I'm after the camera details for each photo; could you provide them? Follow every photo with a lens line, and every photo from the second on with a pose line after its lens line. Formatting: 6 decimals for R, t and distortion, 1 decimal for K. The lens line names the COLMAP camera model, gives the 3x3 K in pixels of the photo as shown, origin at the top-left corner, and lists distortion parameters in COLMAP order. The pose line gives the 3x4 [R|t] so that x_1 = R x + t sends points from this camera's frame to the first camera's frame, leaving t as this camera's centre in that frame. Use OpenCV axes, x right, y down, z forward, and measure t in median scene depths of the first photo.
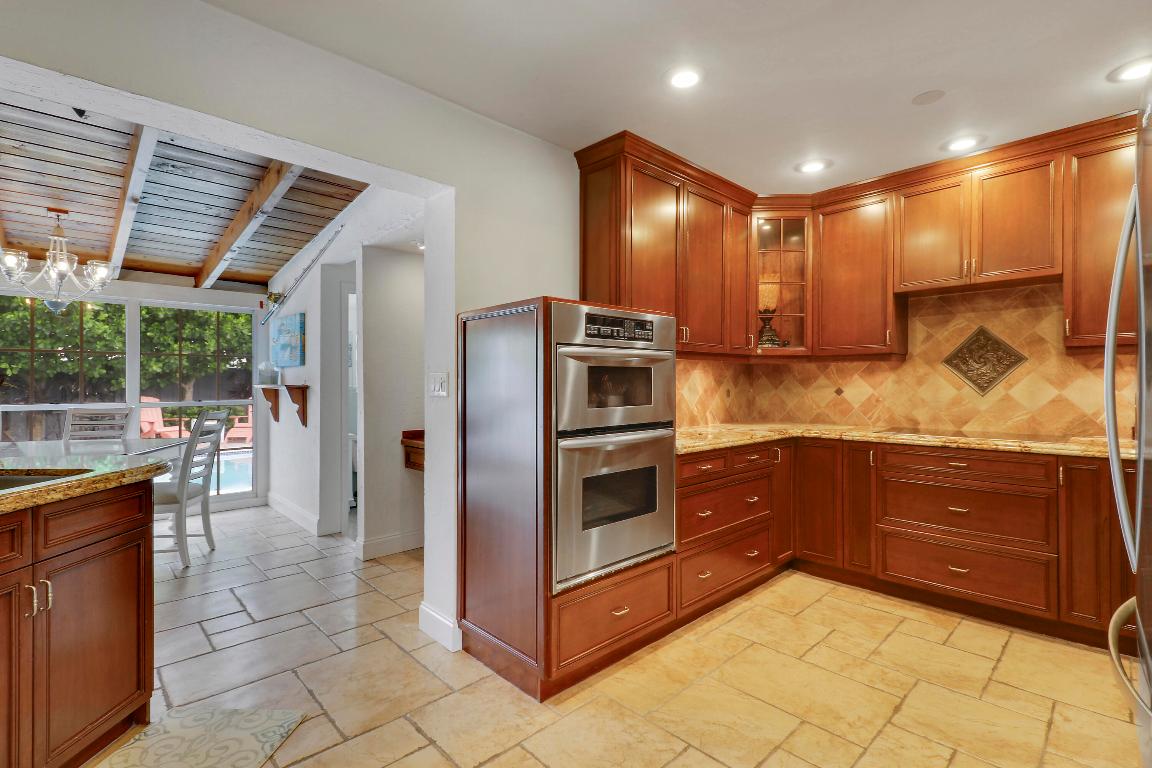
lens RADIAL K [[537.7, 0, 580.5], [0, 537.7, 378.4], [0, 0, 1]] dist [-0.000036, -0.004572]
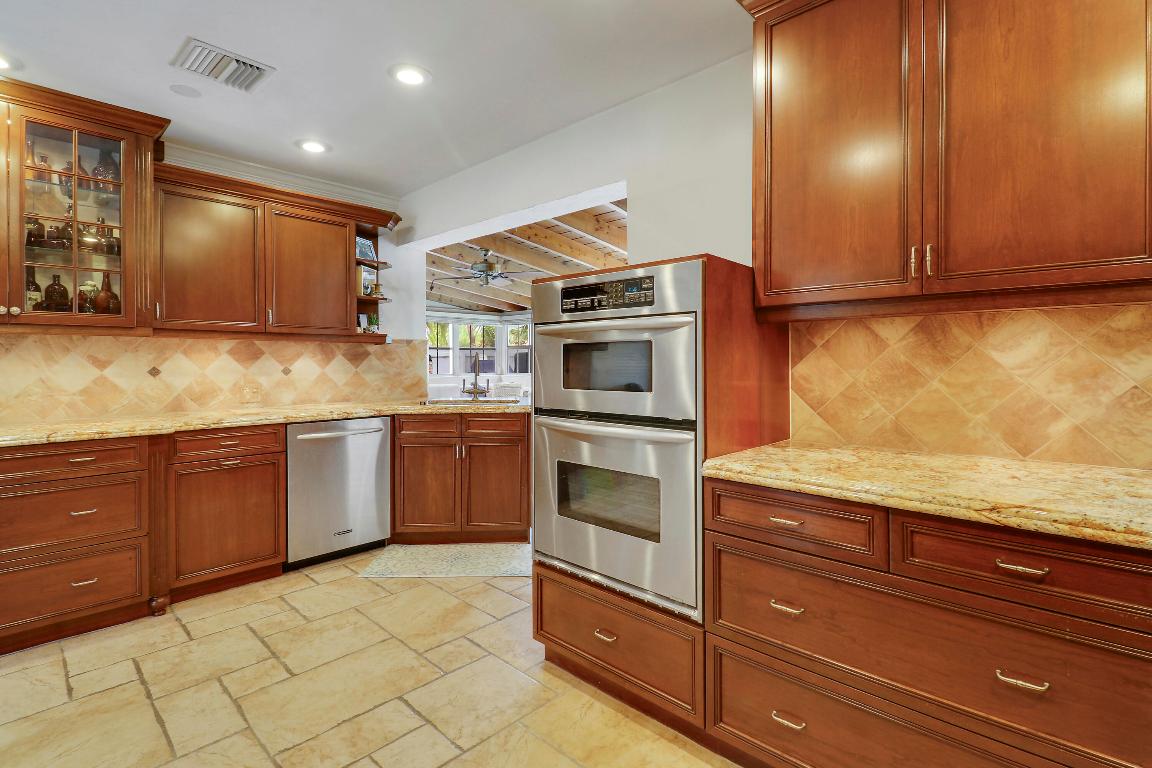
lens RADIAL K [[537.7, 0, 580.5], [0, 537.7, 378.4], [0, 0, 1]] dist [-0.000036, -0.004572]
pose [[0.053010, 0.029916, -0.998146, 0.857289], [0.006431, 0.999520, 0.030299, 0.007434], [0.998573, -0.008025, 0.052793, 0.882690]]
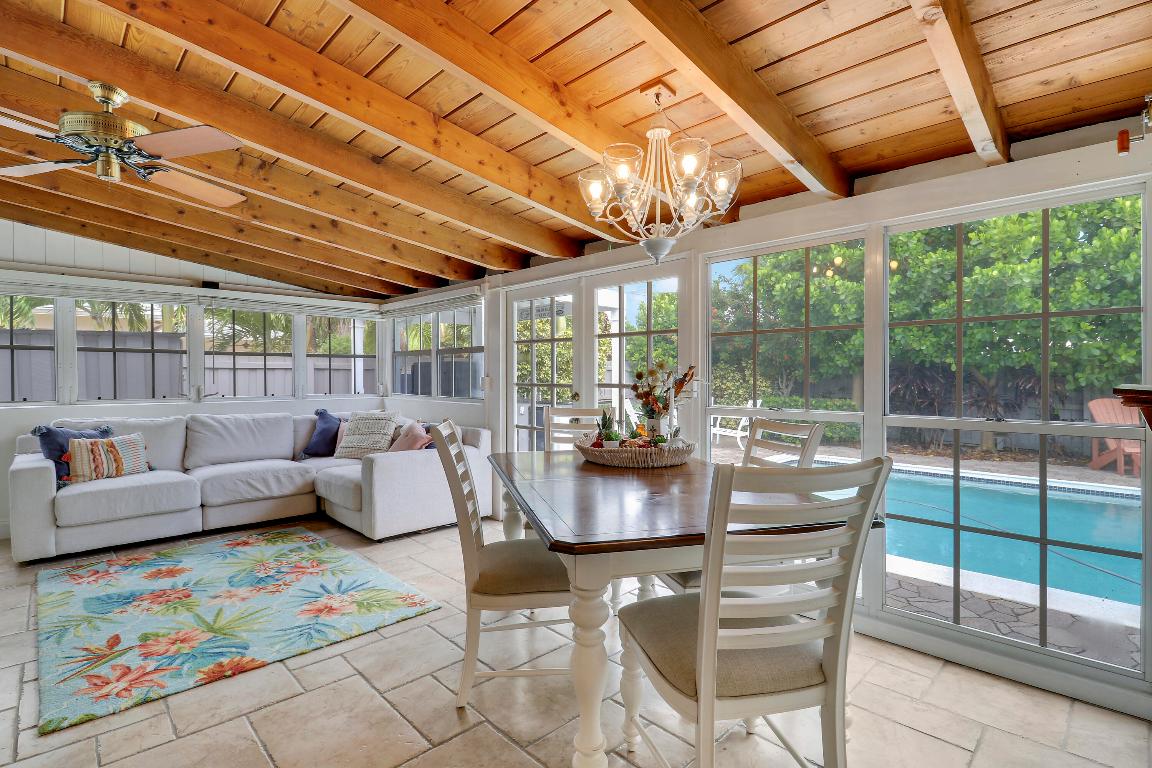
lens RADIAL K [[548.4, 0, 614.3], [0, 548.4, 376.0], [0, 0, 1]] dist [-0.001831, -0.001126]
pose [[0.047444, -0.001717, -0.998872, -0.577147], [0.004167, 0.999990, -0.001521, 0.010904], [0.998865, -0.004090, 0.047450, 1.425890]]
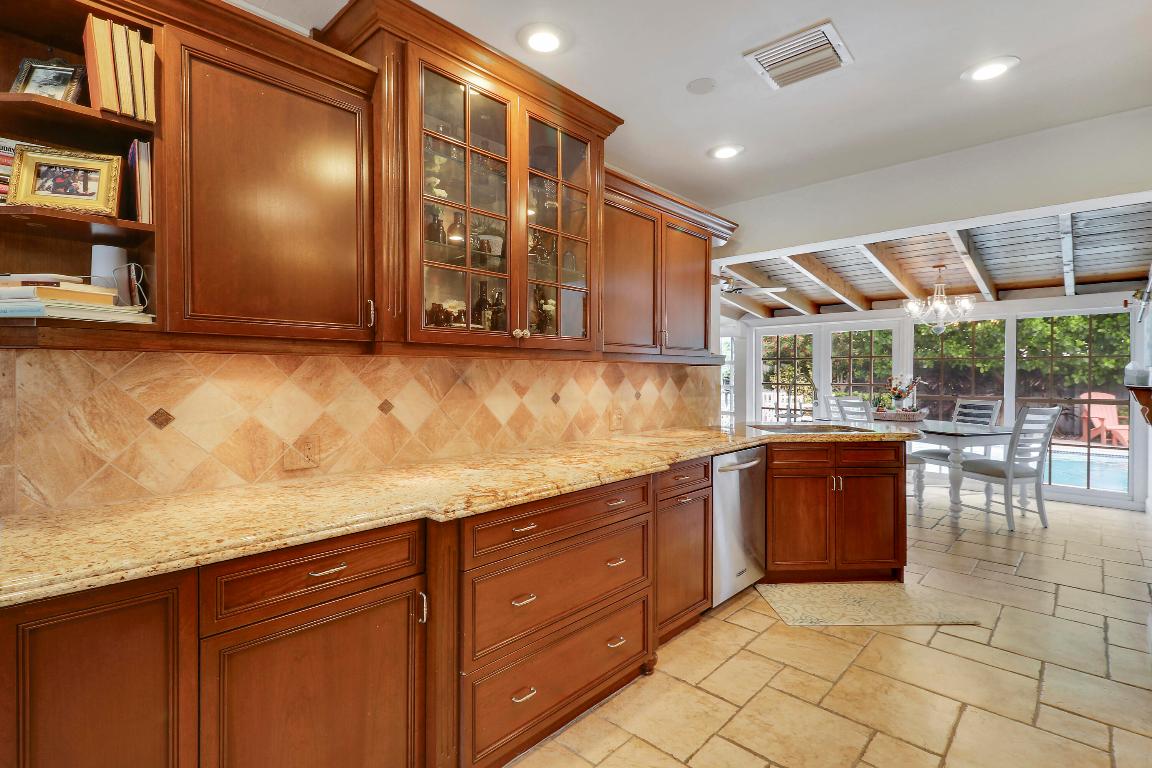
lens RADIAL K [[537.7, 0, 580.5], [0, 537.7, 378.4], [0, 0, 1]] dist [-0.000036, -0.004572]
pose [[0.043717, 0.008662, -0.999006, 0.704685], [0.005076, 0.999948, 0.008893, -0.031027], [0.999031, -0.005459, 0.043670, -0.090061]]
